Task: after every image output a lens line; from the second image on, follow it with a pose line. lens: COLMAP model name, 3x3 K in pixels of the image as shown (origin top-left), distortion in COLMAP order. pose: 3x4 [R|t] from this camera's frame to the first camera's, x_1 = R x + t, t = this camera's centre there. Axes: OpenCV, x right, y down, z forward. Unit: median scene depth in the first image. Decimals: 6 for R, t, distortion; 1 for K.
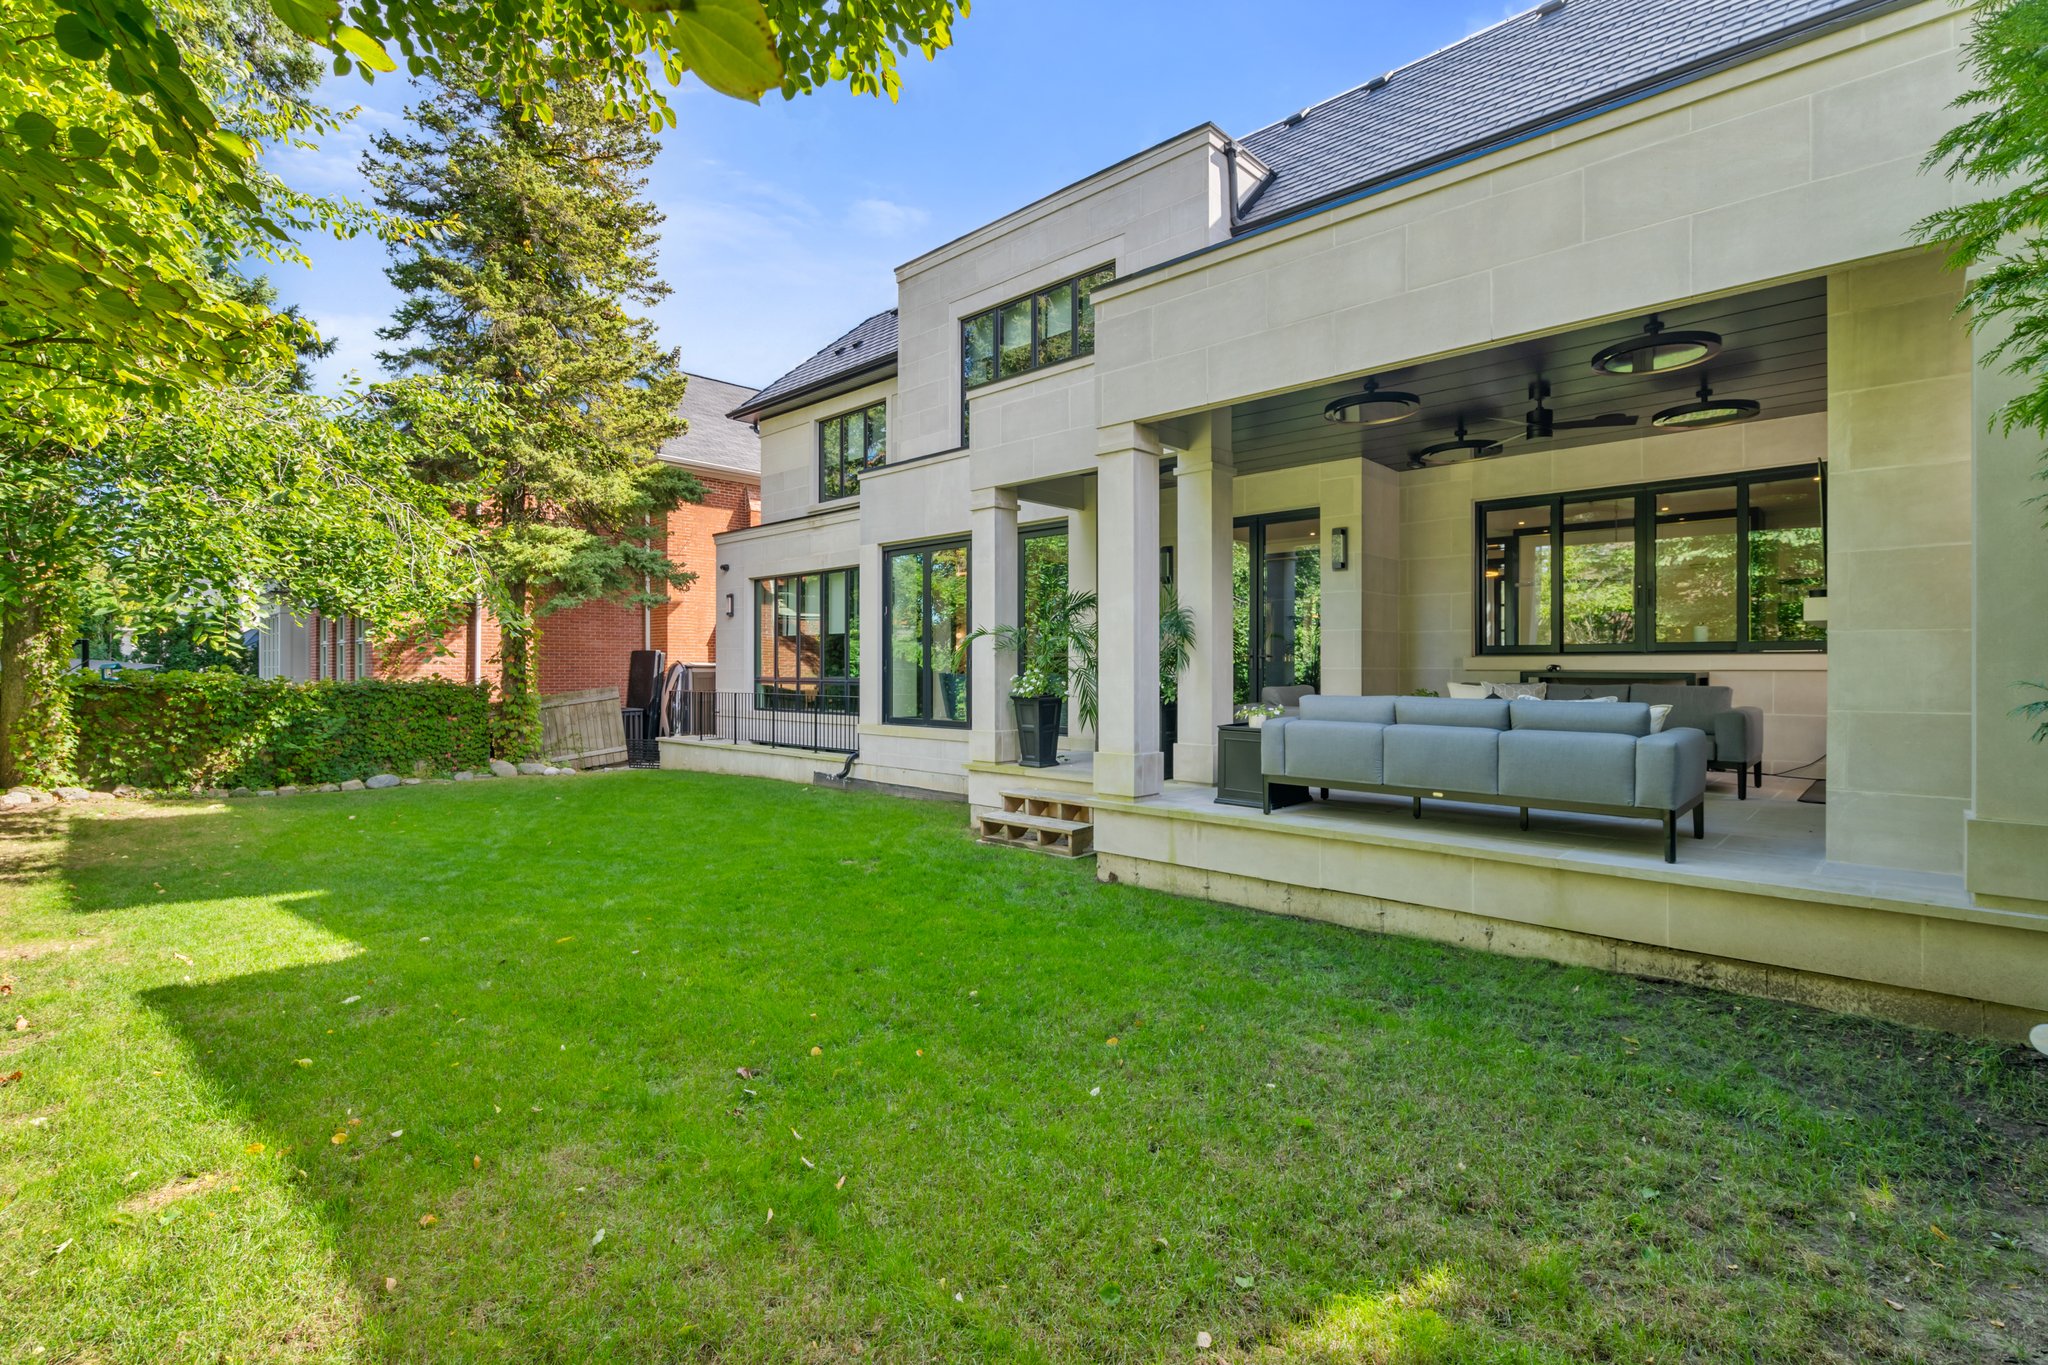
lens RADIAL K [[937.5, 0, 1024.0], [0, 937.5, 682.5], [0, 0, 1]] dist [-0.005186, 0.001967]
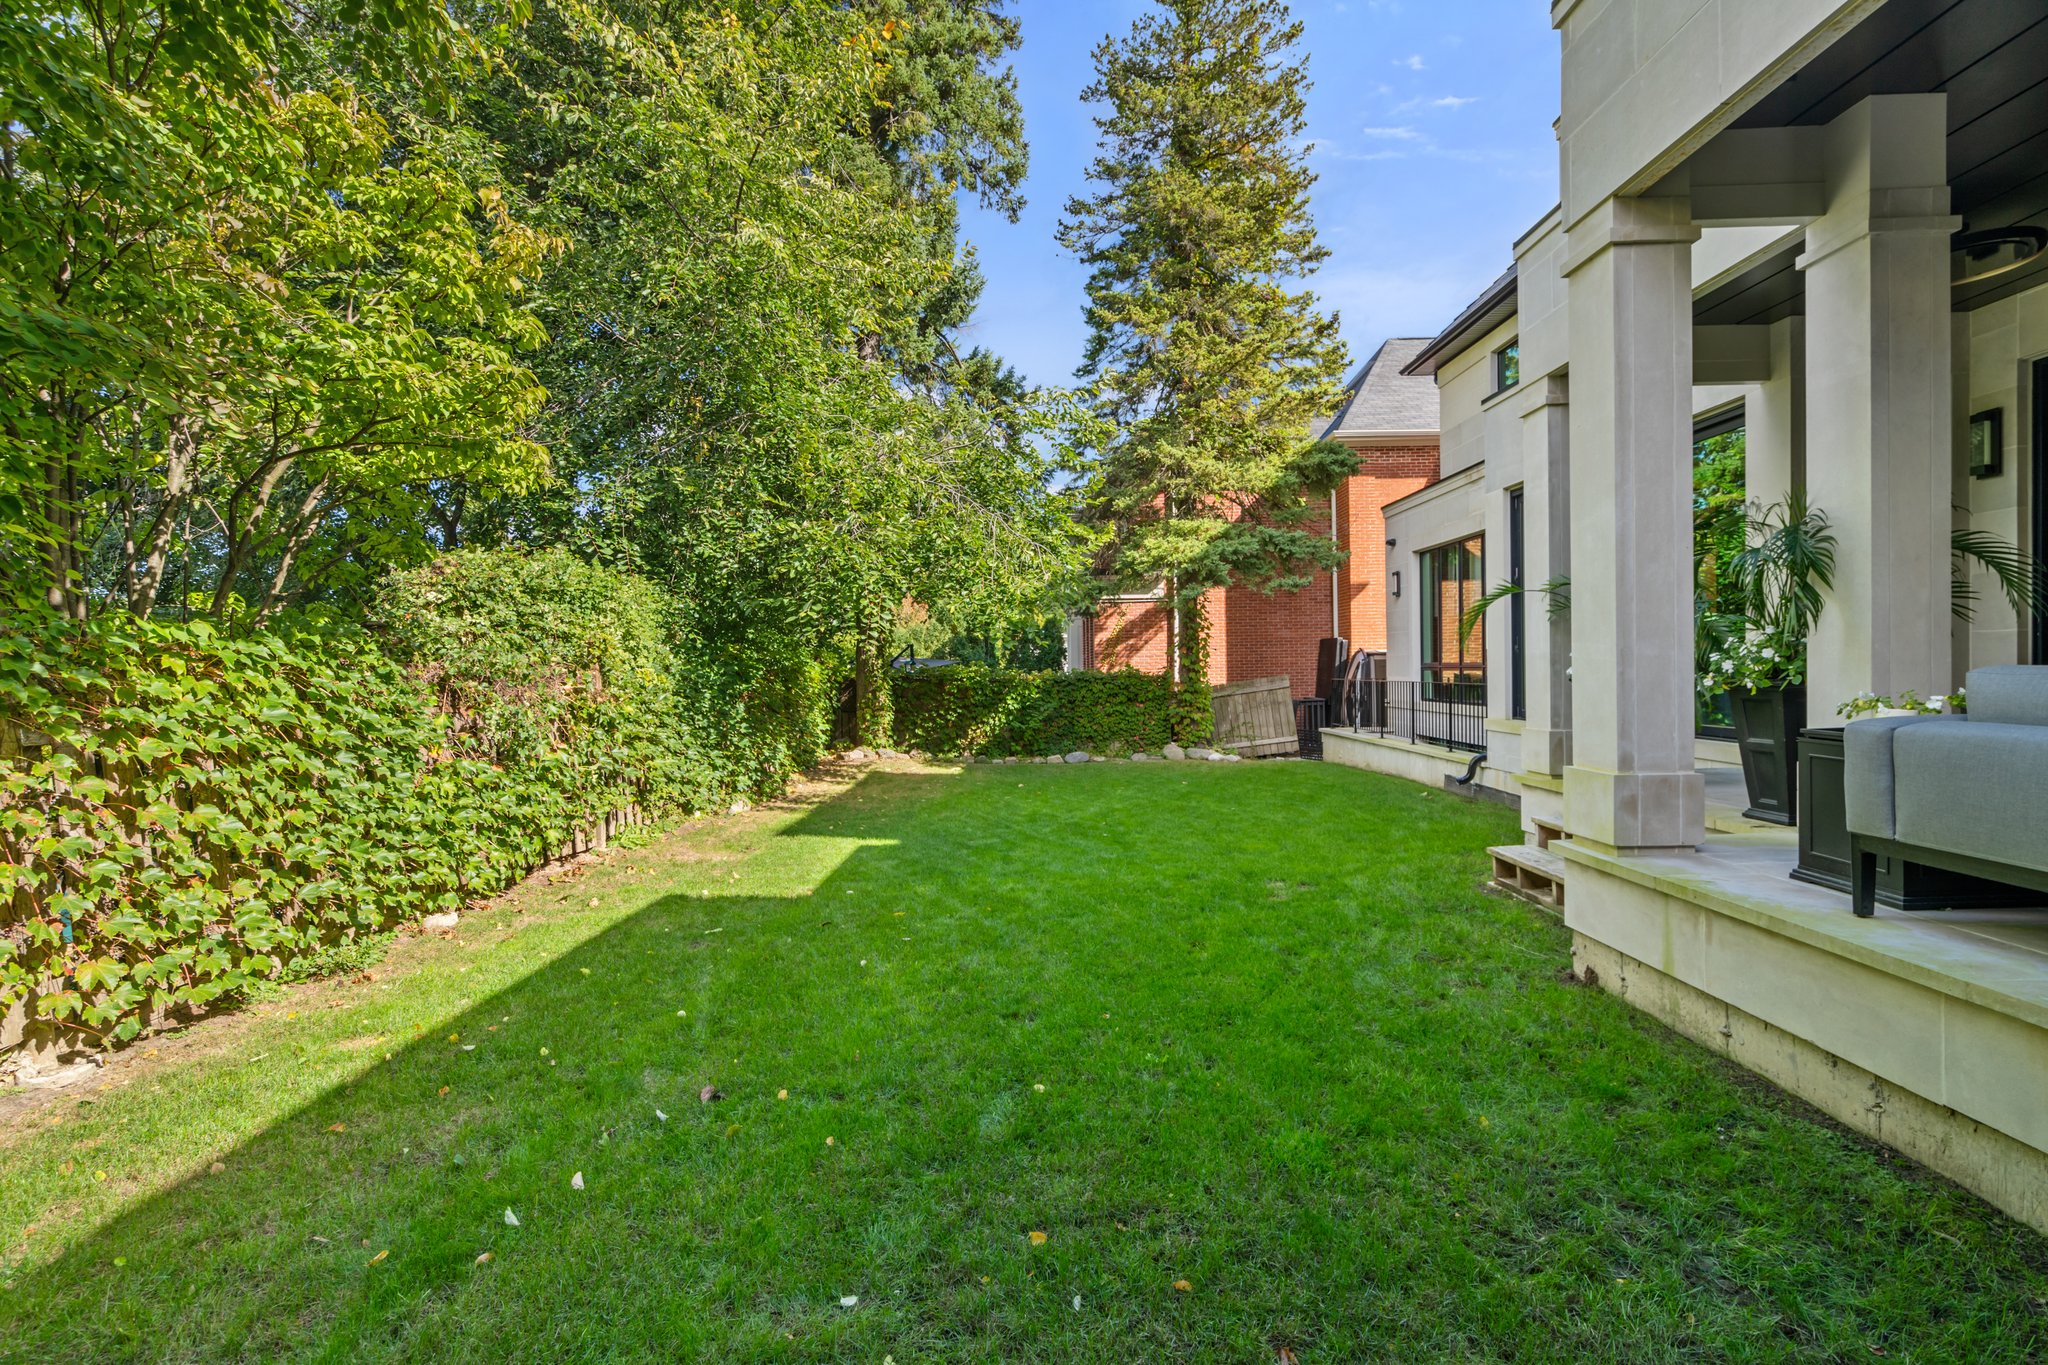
lens RADIAL K [[945.5, 0, 1018.6], [0, 945.5, 690.9], [0, 0, 1]] dist [-0.011740, 0.010623]
pose [[0.673670, 0.003363, -0.739024, 0.135709], [0.008892, 0.999880, 0.012655, 0.006770], [0.738979, -0.015096, 0.673560, 0.151205]]
